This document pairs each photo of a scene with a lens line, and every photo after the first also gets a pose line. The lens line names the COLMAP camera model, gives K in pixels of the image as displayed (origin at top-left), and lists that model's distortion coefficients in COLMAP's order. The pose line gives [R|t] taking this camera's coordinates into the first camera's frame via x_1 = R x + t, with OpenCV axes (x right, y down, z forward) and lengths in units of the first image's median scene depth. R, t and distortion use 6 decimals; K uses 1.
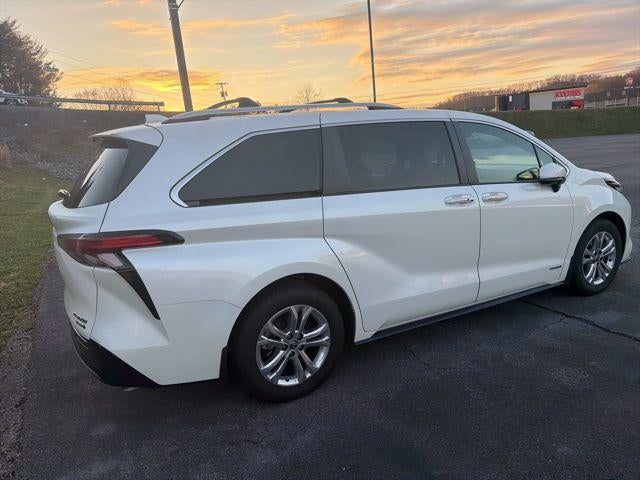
lens RADIAL K [[454.7, 0, 319.4], [0, 454.7, 243.5], [0, 0, 1]] dist [0.040069, -0.055563]
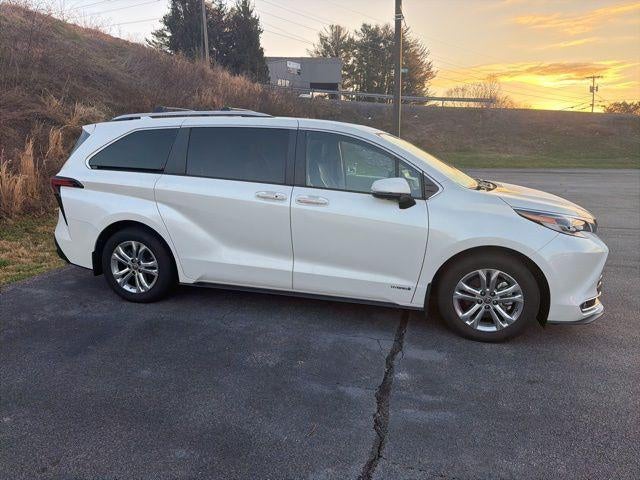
lens RADIAL K [[454.7, 0, 322.6], [0, 454.7, 243.1], [0, 0, 1]] dist [0.040069, -0.055563]
pose [[0.723784, 0.211693, -0.656751, 1.172565], [-0.206014, 0.974663, 0.087125, -0.102565], [0.658555, 0.072241, 0.749057, 0.208043]]
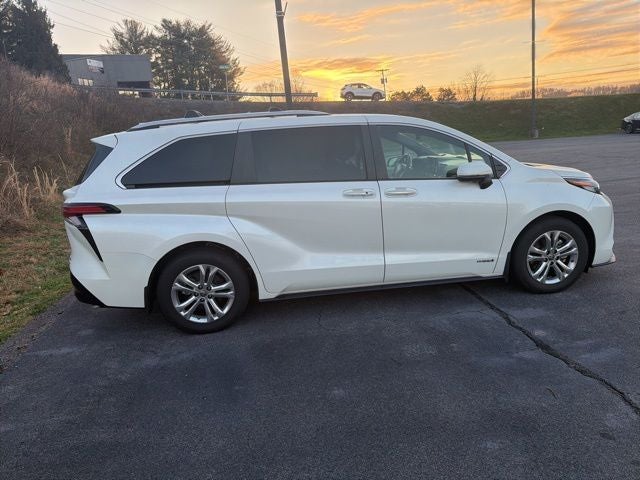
lens RADIAL K [[454.7, 0, 319.6], [0, 454.7, 238.3], [0, 0, 1]] dist [0.040069, -0.055563]
pose [[0.937482, 0.075191, -0.339815, 0.600031], [-0.068309, 0.997145, 0.032186, -0.008059], [0.341265, -0.006962, 0.939942, -0.134977]]
